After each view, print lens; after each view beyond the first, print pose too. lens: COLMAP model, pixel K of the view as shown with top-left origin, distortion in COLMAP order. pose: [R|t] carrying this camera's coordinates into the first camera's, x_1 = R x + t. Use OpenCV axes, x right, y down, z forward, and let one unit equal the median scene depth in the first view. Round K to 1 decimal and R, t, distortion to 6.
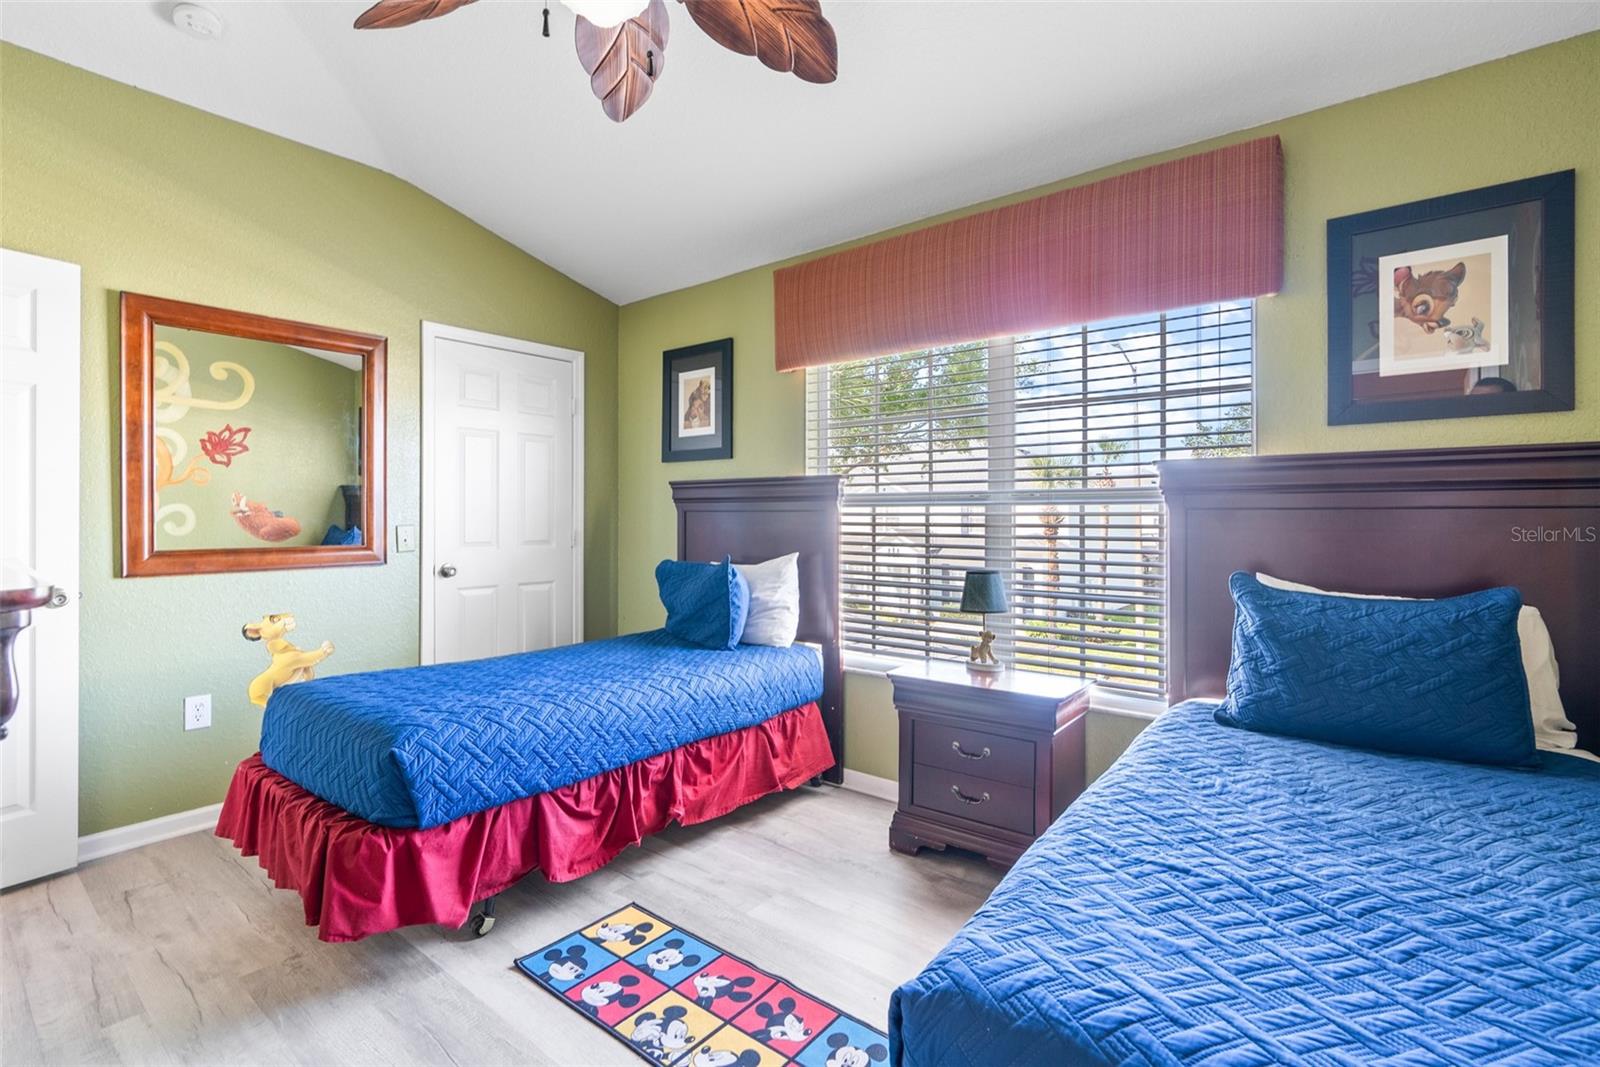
lens RADIAL K [[731.1, 0, 793.8], [0, 731.1, 521.3], [0, 0, 1]] dist [-0.012620, 0.000729]
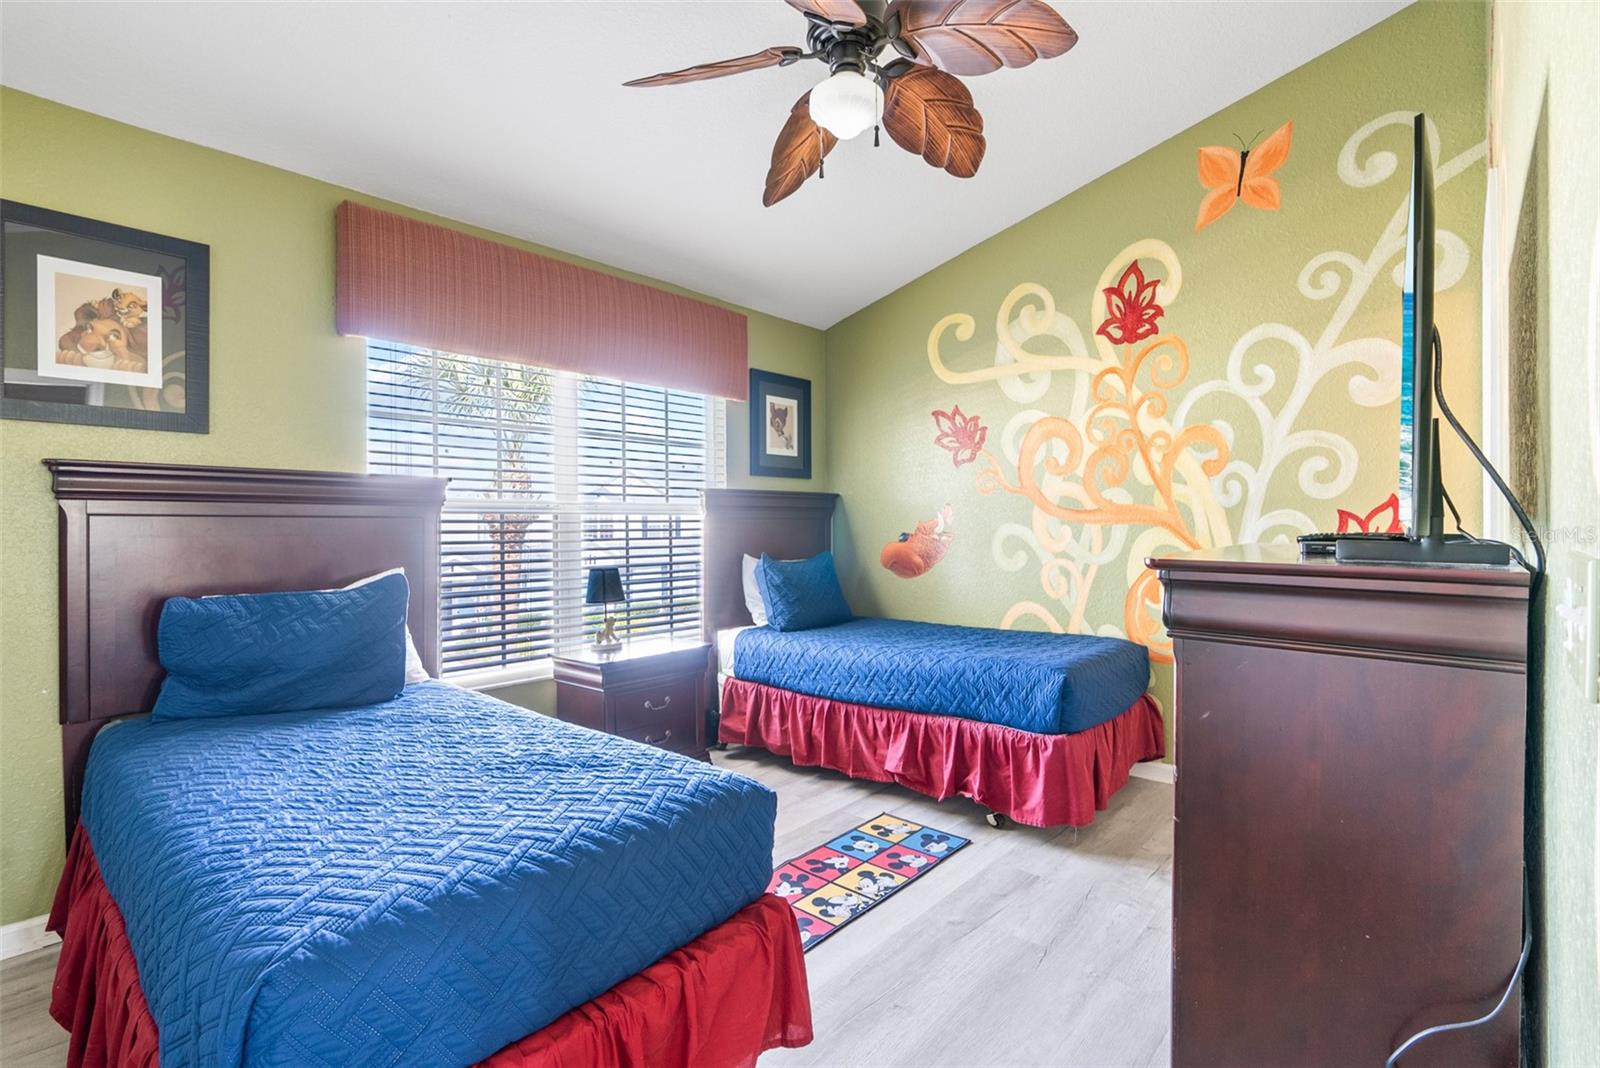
lens RADIAL K [[731.1, 0, 793.5], [0, 731.1, 530.3], [0, 0, 1]] dist [-0.012620, 0.000729]
pose [[0.059750, -0.008180, 0.998180, -0.958457], [0.013053, 0.999887, 0.007413, 0.000197], [-0.998128, 0.012587, 0.059850, 0.628759]]
